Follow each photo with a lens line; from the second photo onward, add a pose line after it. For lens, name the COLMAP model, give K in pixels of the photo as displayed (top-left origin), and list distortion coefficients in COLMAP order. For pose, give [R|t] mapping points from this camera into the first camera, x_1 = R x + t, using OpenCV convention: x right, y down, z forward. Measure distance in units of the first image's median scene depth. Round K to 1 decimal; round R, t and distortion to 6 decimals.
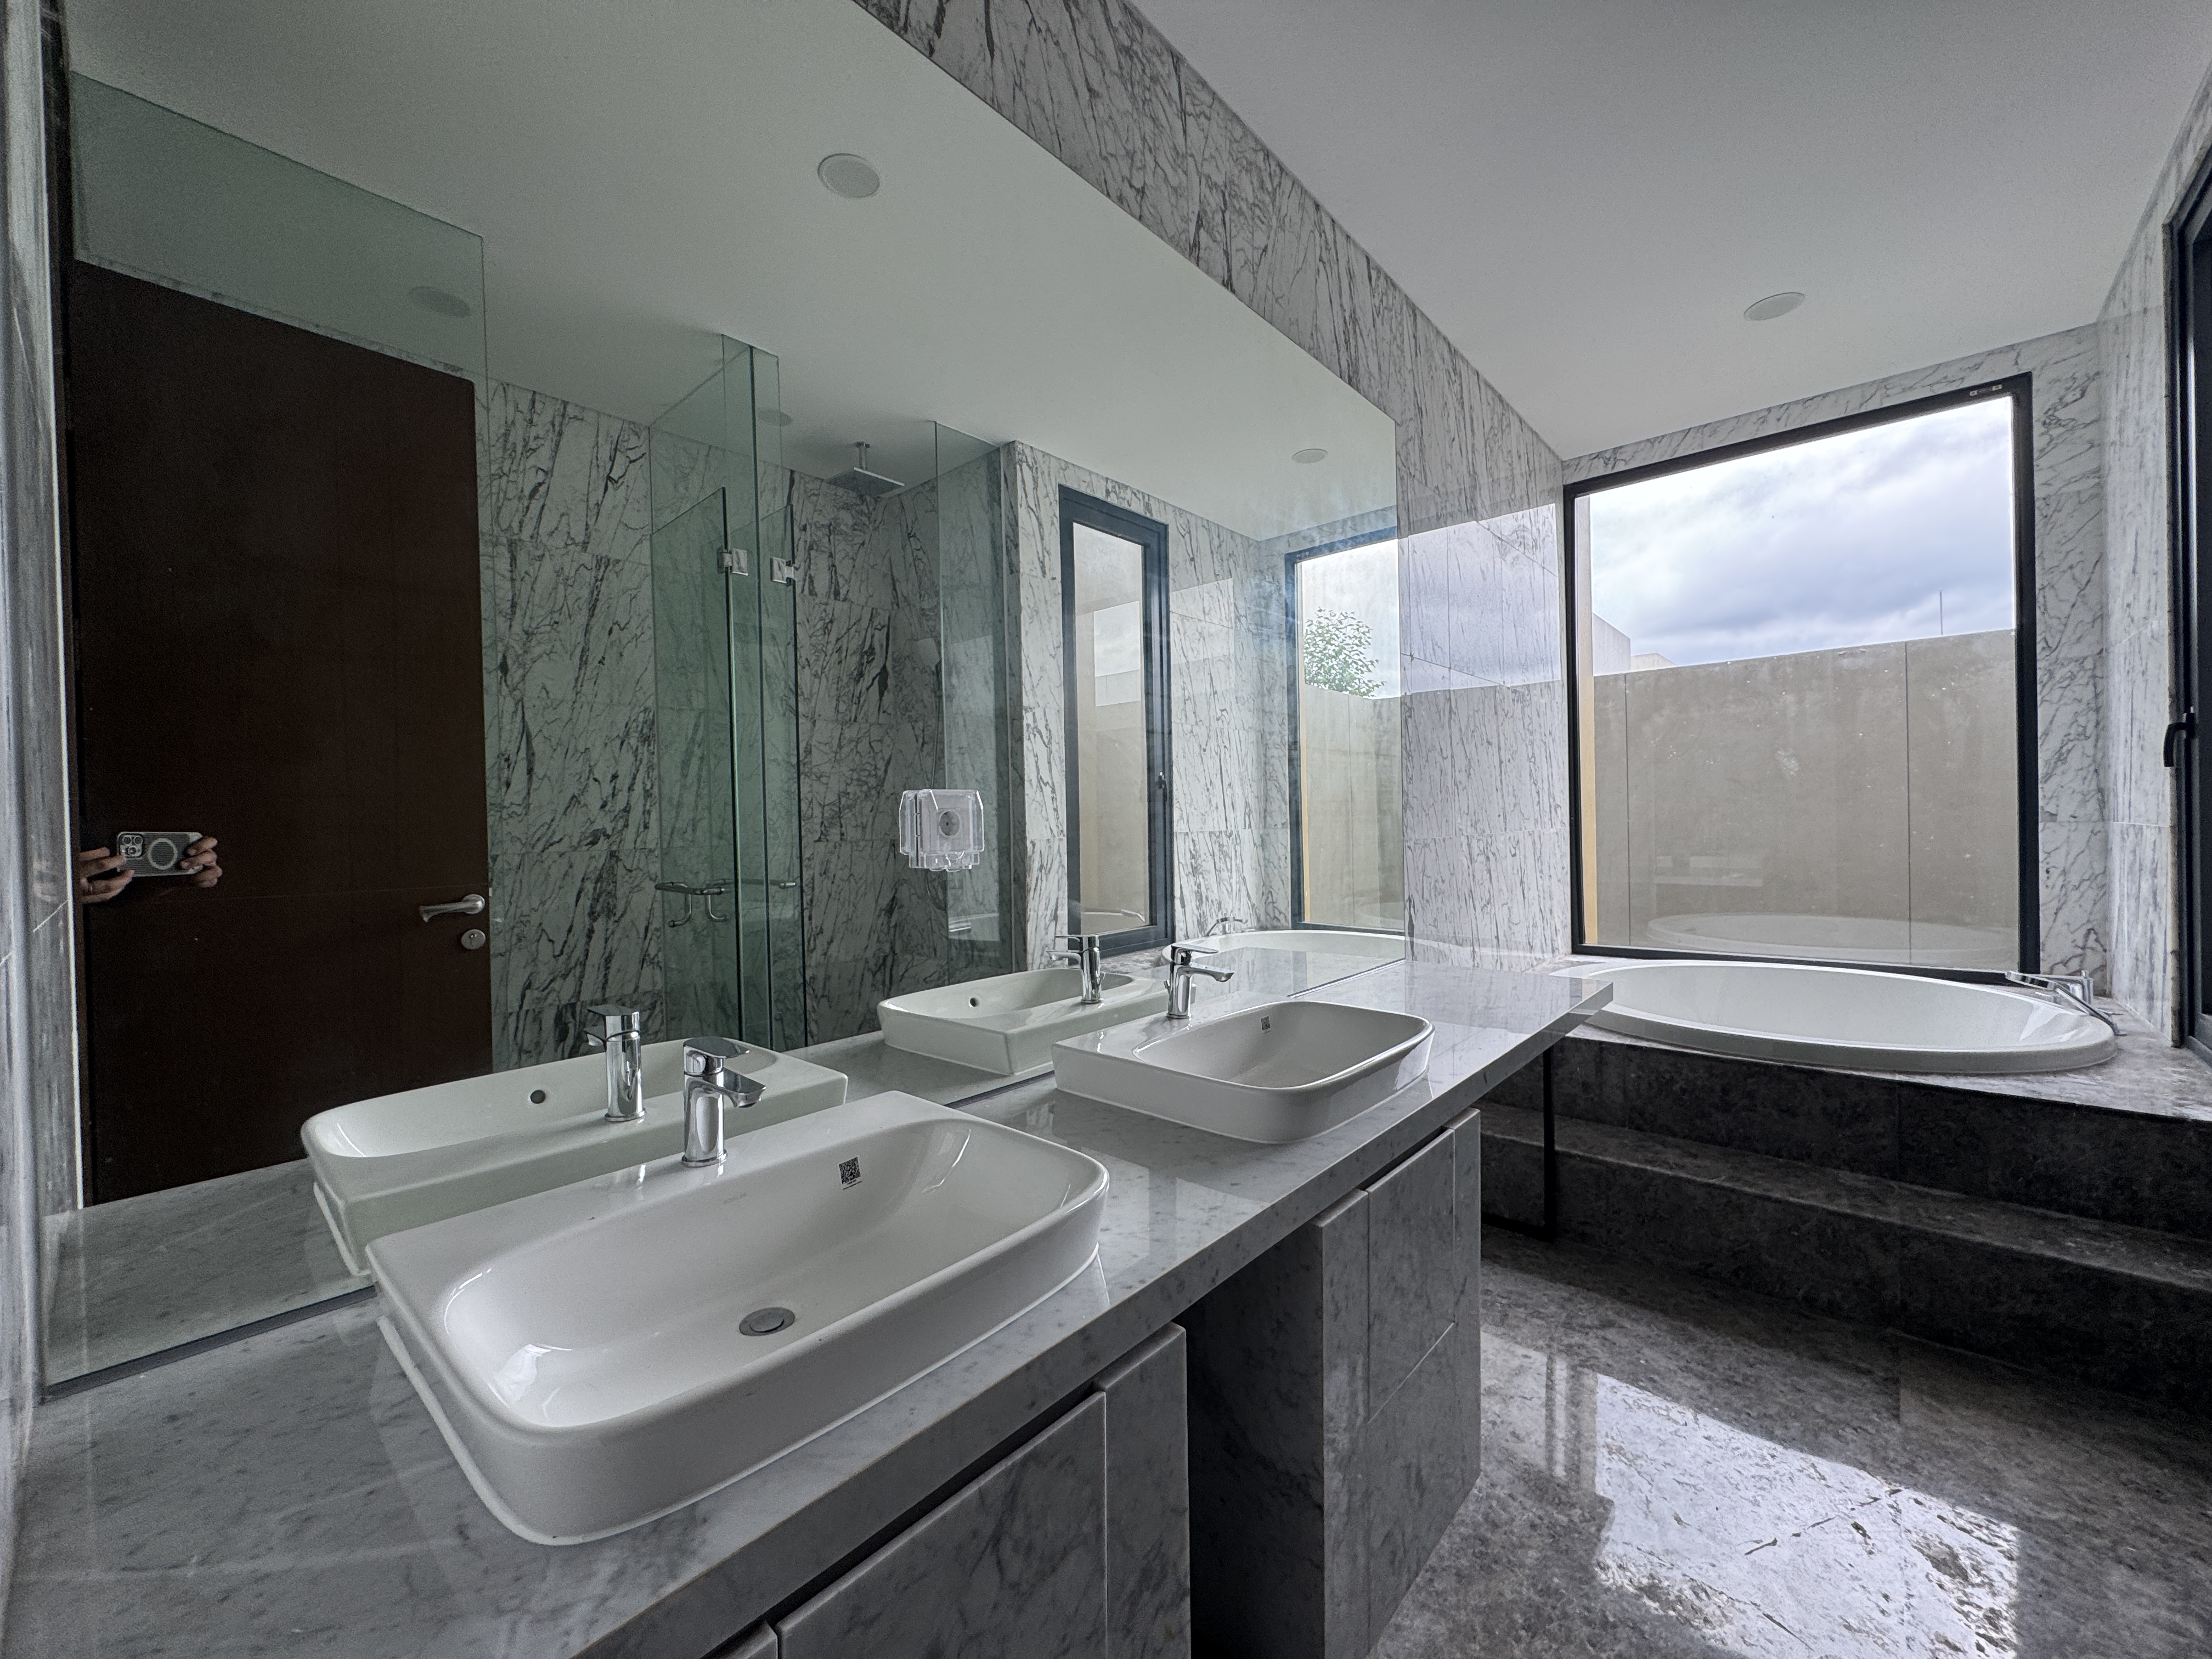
lens RADIAL K [[883.5, 0, 1102.5], [0, 883.5, 829.9], [0, 0, 1]] dist [-0.002337, -0.000352]
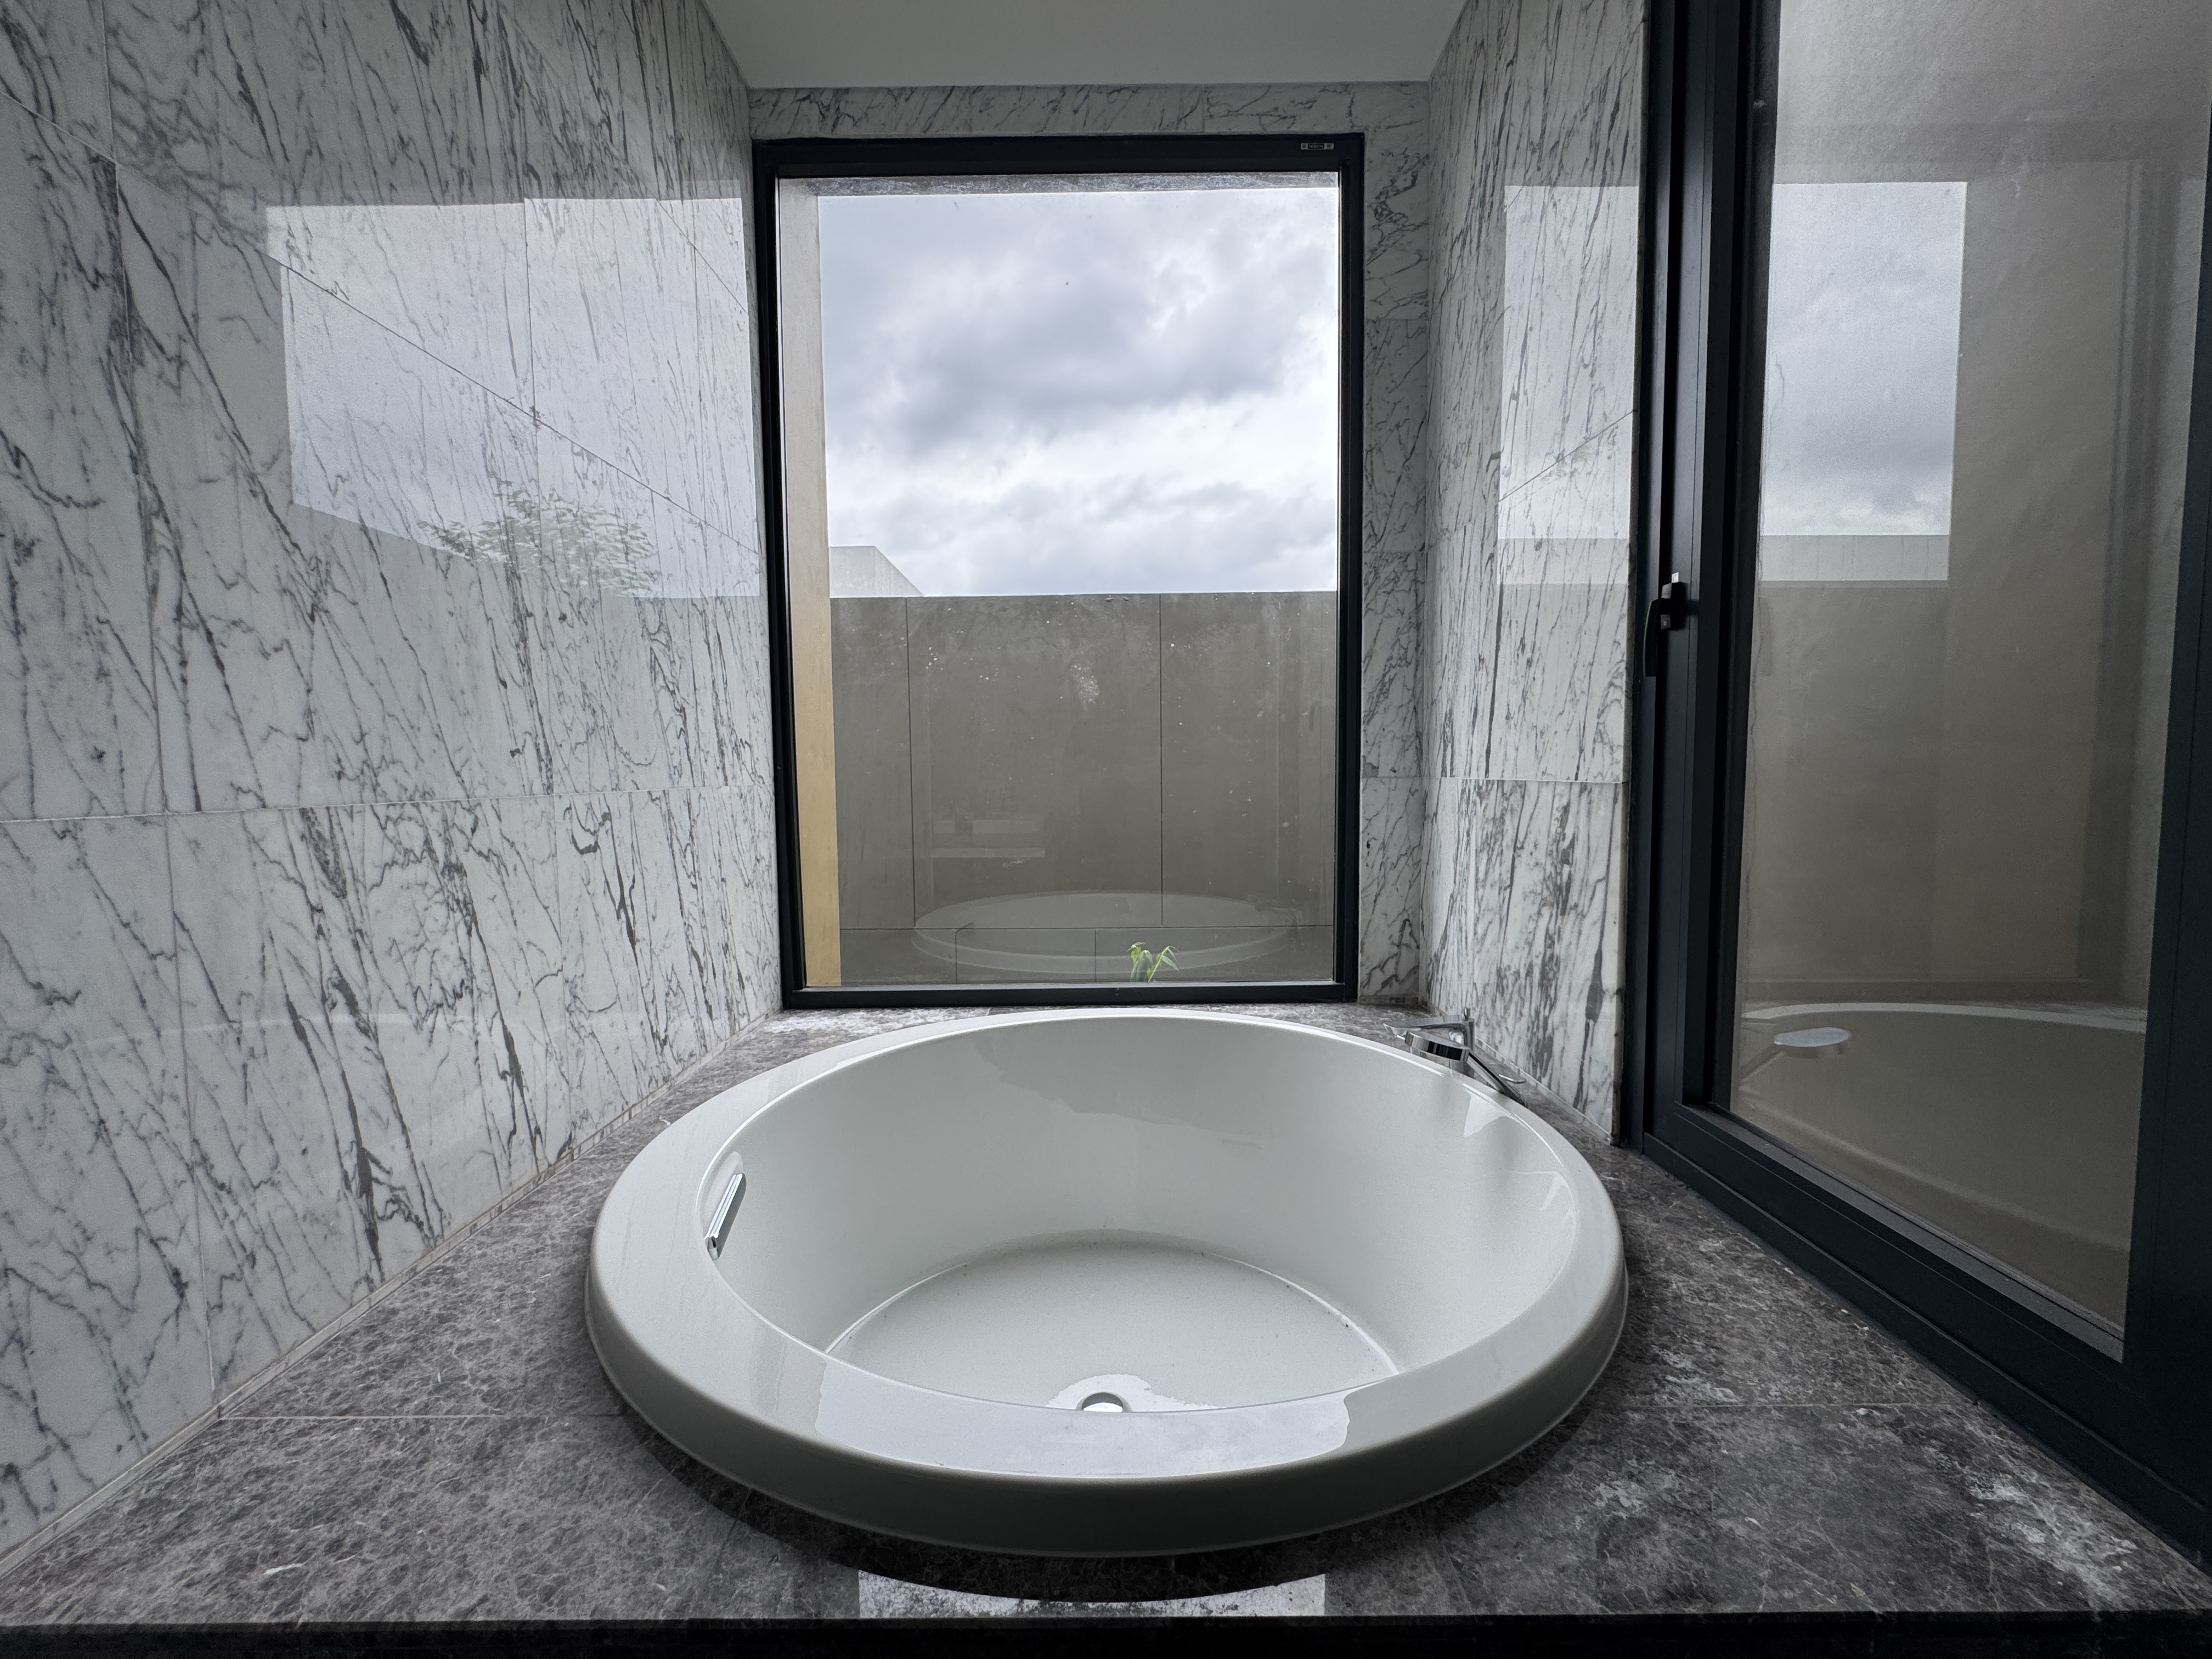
lens RADIAL K [[883.5, 0, 1102.5], [0, 883.5, 829.9], [0, 0, 1]] dist [-0.002337, -0.000352]
pose [[0.753390, -0.032795, 0.656755, 0.425821], [-0.000516, 0.998726, 0.050463, -0.002361], [-0.657573, -0.038357, 0.752413, 0.596089]]
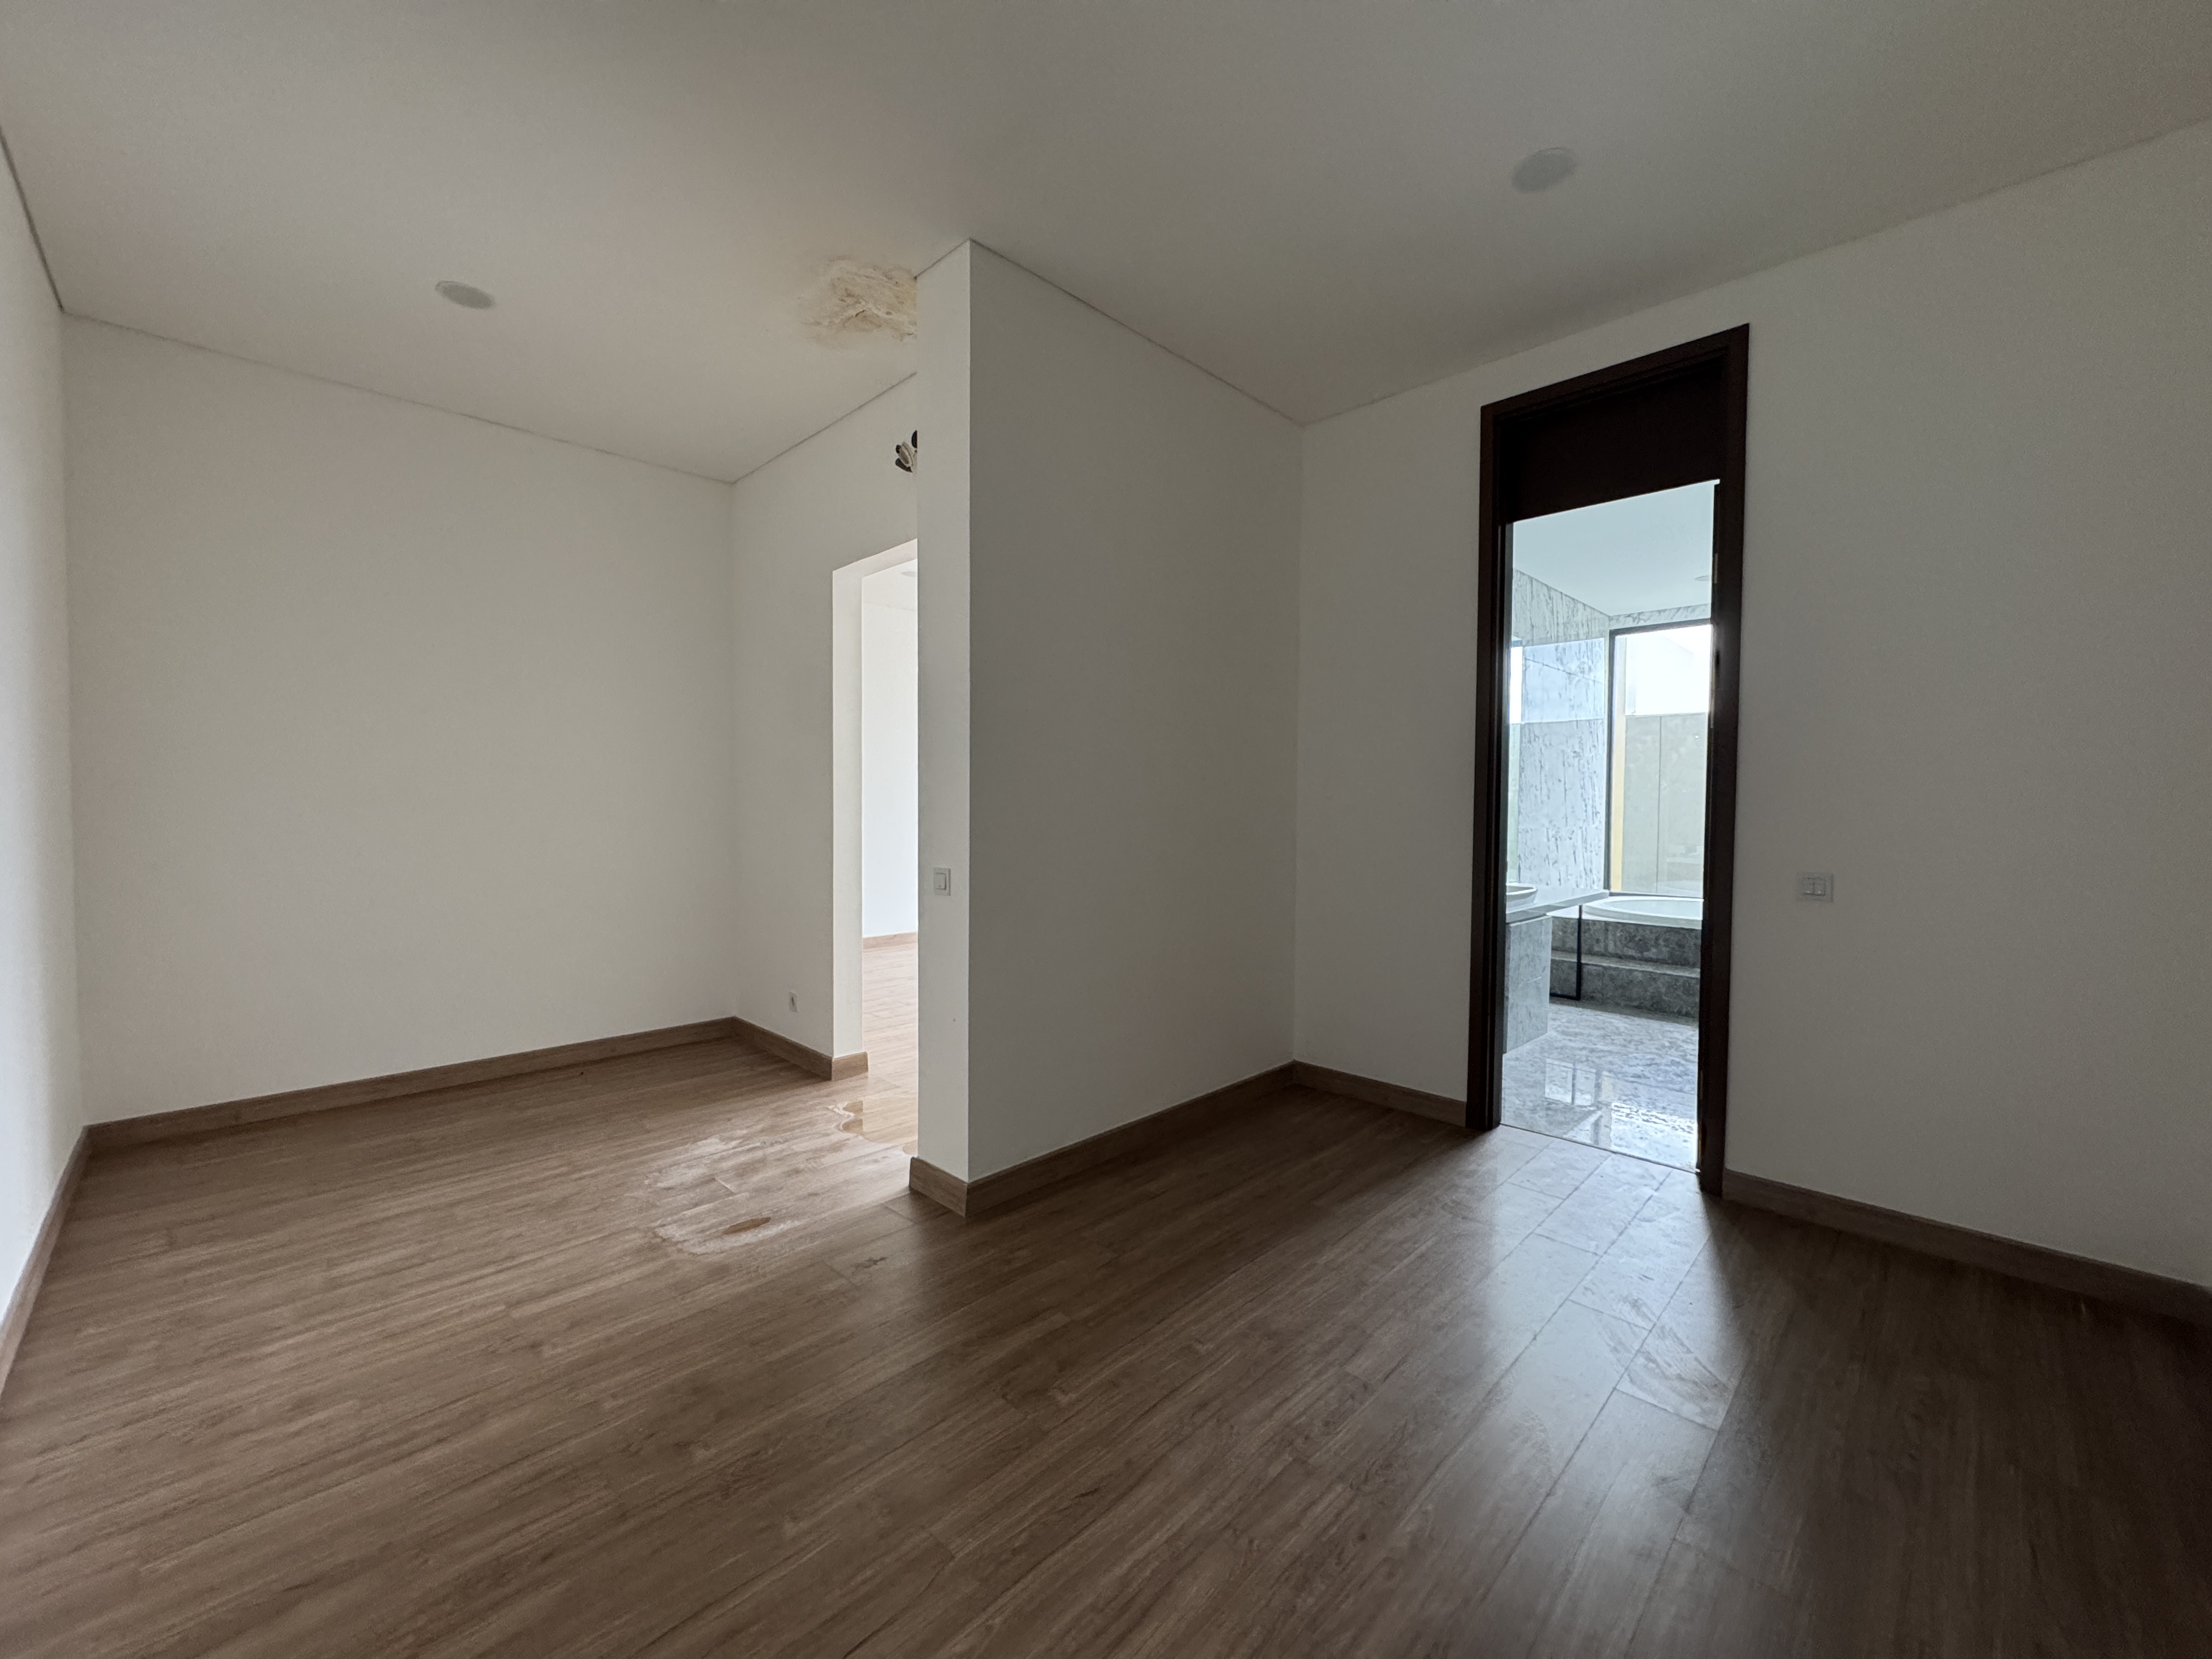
lens RADIAL K [[883.5, 0, 1102.5], [0, 883.5, 829.9], [0, 0, 1]] dist [-0.002337, -0.000352]
pose [[0.997701, 0.030191, -0.060678, -0.485593], [-0.028876, 0.999331, 0.022424, -0.003923], [0.061314, -0.020620, 0.997905, -1.095399]]
